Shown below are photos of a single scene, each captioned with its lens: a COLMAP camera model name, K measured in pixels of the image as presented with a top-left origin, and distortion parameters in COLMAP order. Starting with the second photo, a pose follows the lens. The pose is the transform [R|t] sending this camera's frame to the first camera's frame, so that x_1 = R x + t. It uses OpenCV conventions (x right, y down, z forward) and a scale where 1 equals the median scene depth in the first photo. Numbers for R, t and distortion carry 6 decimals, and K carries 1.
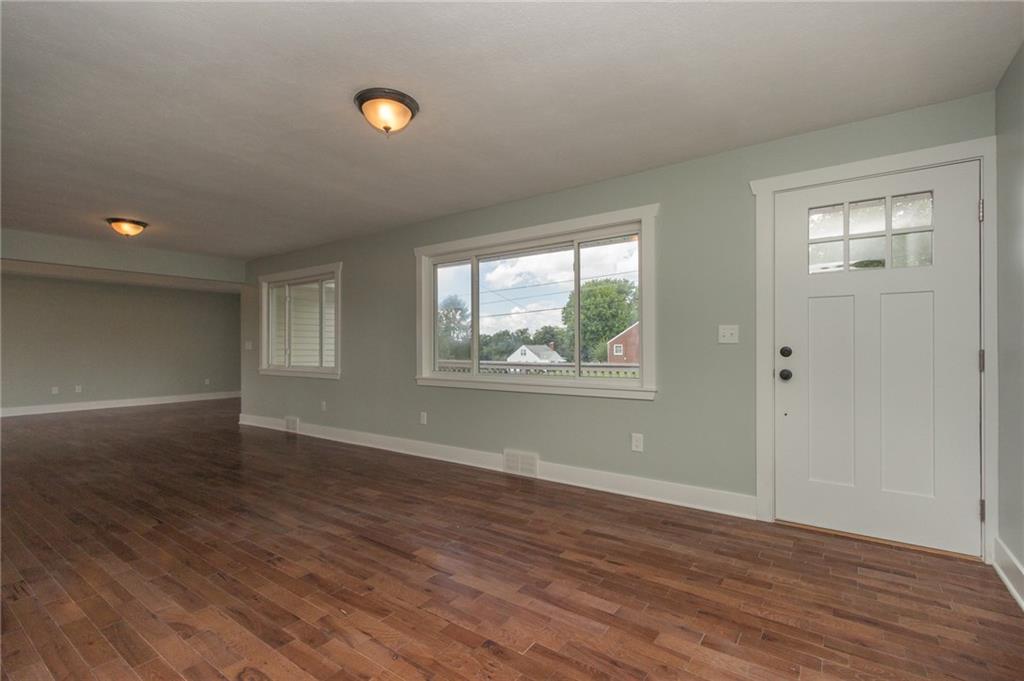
lens RADIAL K [[464.7, 0, 511.2], [0, 464.7, 337.7], [0, 0, 1]] dist [-0.000813, -0.001166]
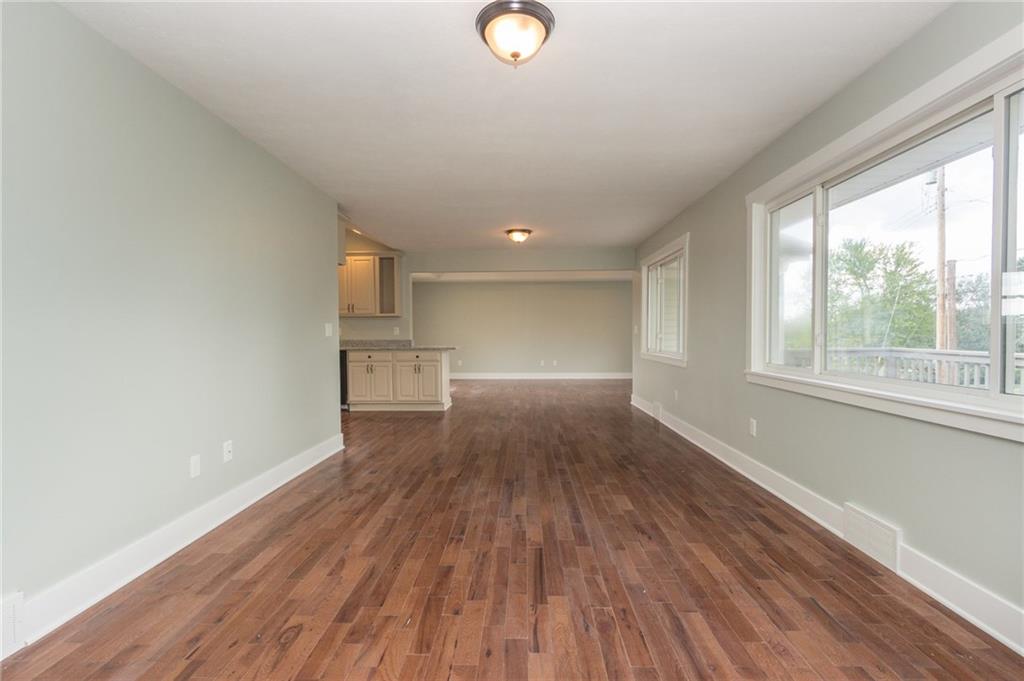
lens RADIAL K [[464.7, 0, 508.9], [0, 464.7, 339.8], [0, 0, 1]] dist [-0.000813, -0.001166]
pose [[0.557952, 0.011987, -0.829786, 0.330488], [0.019634, 0.999425, 0.027639, 0.011693], [0.829641, -0.031713, 0.557396, 0.450154]]
